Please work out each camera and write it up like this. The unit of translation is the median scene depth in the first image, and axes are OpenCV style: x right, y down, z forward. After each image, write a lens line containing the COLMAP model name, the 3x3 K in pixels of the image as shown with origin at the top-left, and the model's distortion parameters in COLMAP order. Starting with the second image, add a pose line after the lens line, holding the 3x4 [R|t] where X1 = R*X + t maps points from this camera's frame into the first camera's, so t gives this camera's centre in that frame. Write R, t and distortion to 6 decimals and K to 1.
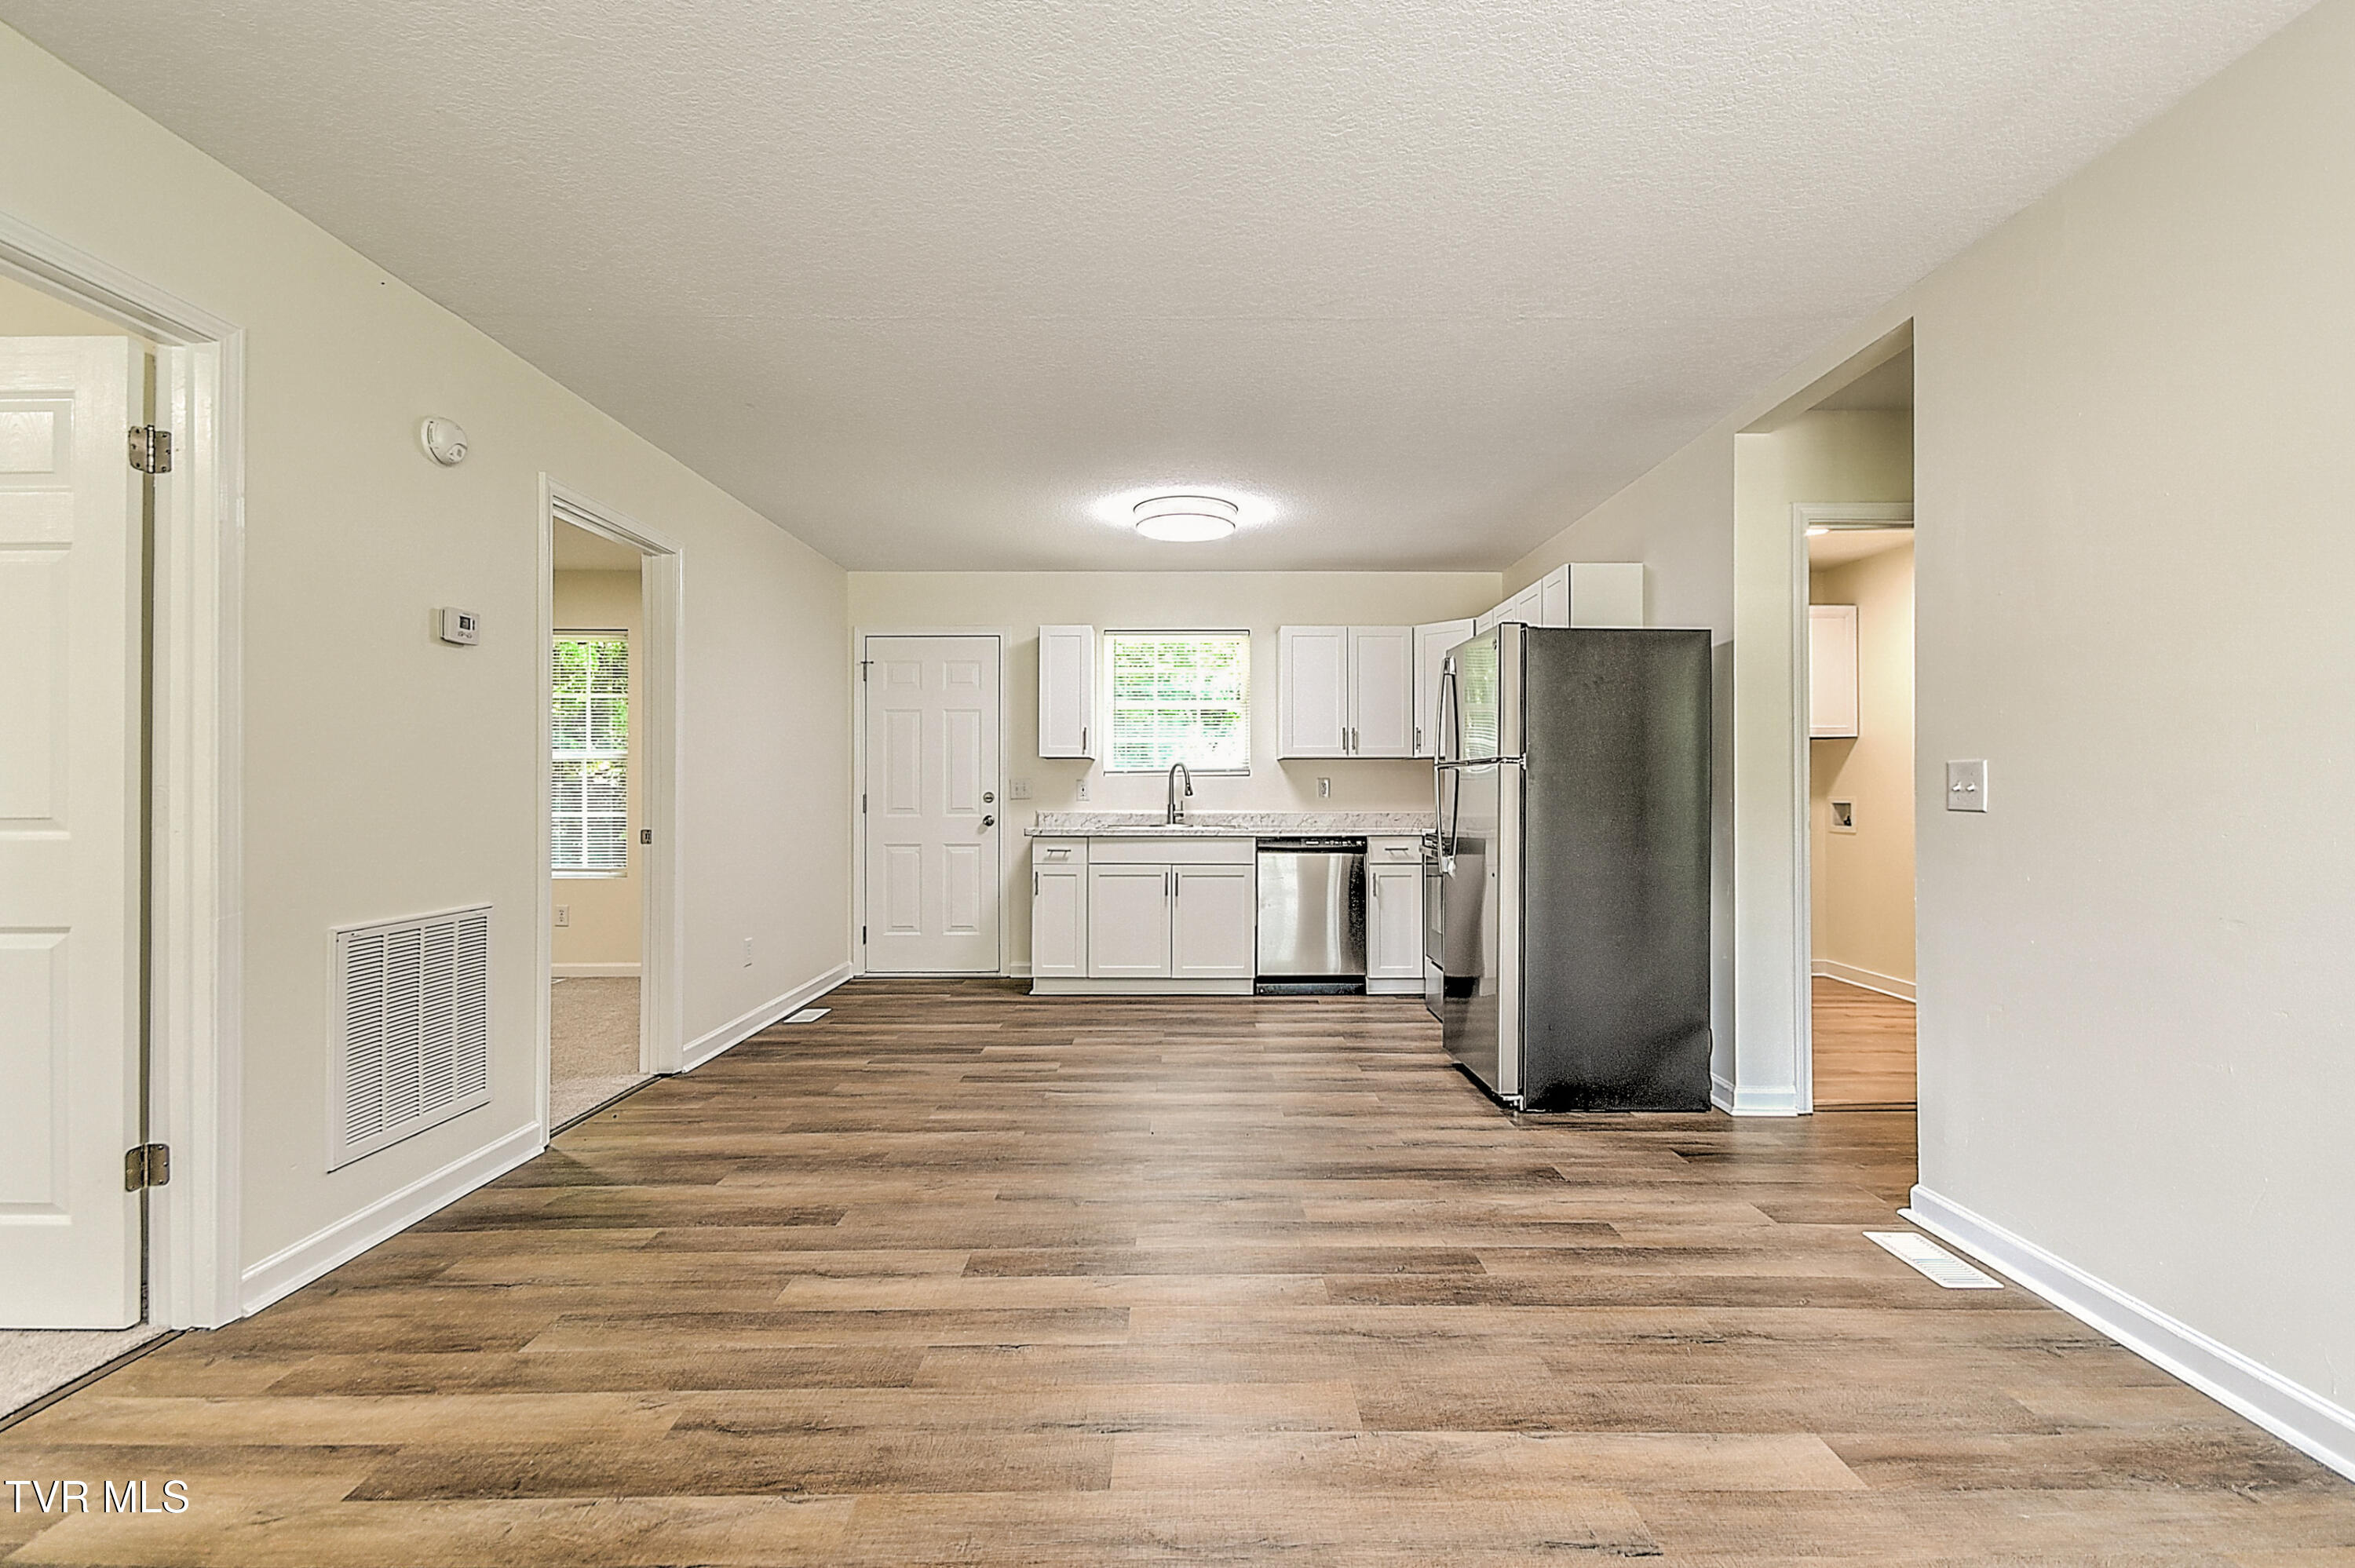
lens RADIAL K [[1052.4, 0, 1186.2], [0, 1052.4, 784.1], [0, 0, 1]] dist [0.022537, -0.011873]
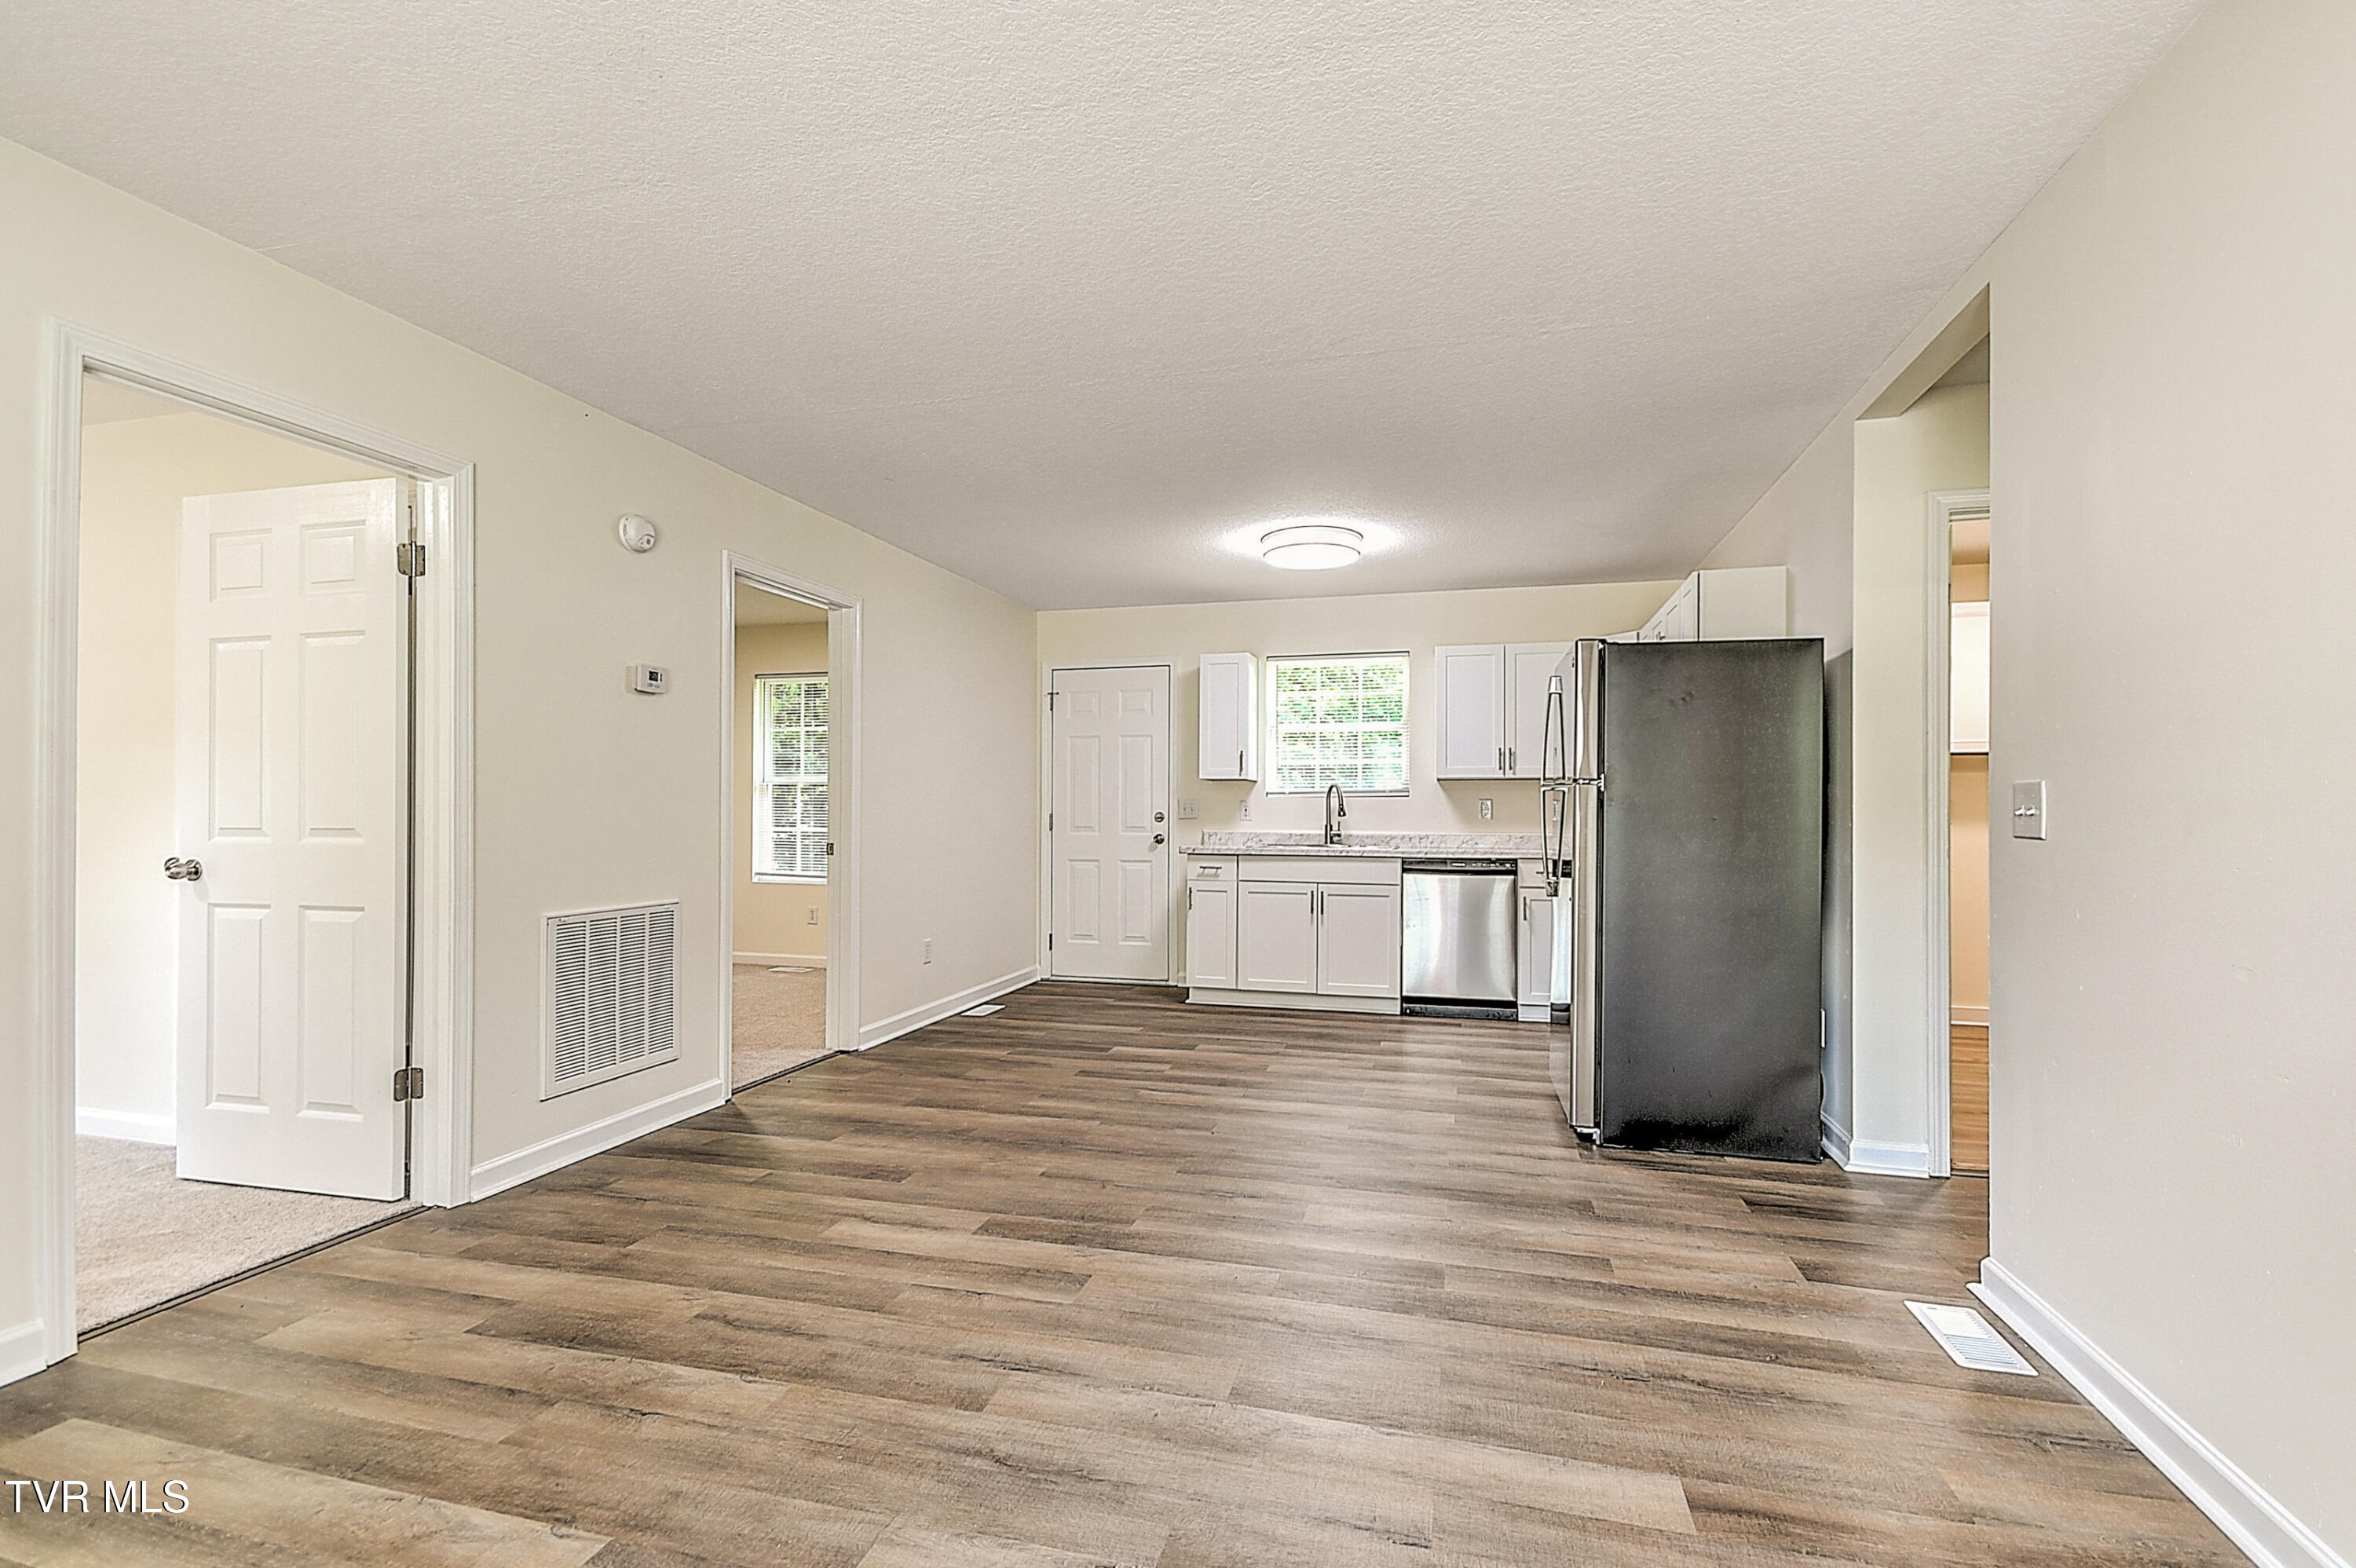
lens RADIAL K [[1044.4, 0, 1182.0], [0, 1044.4, 801.7], [0, 0, 1]] dist [0.019512, -0.008836]
pose [[0.963655, 0.001129, -0.267149, 0.205239], [-0.001811, 0.999996, -0.002308, -0.000938], [0.267145, 0.002708, 0.963653, -0.024729]]
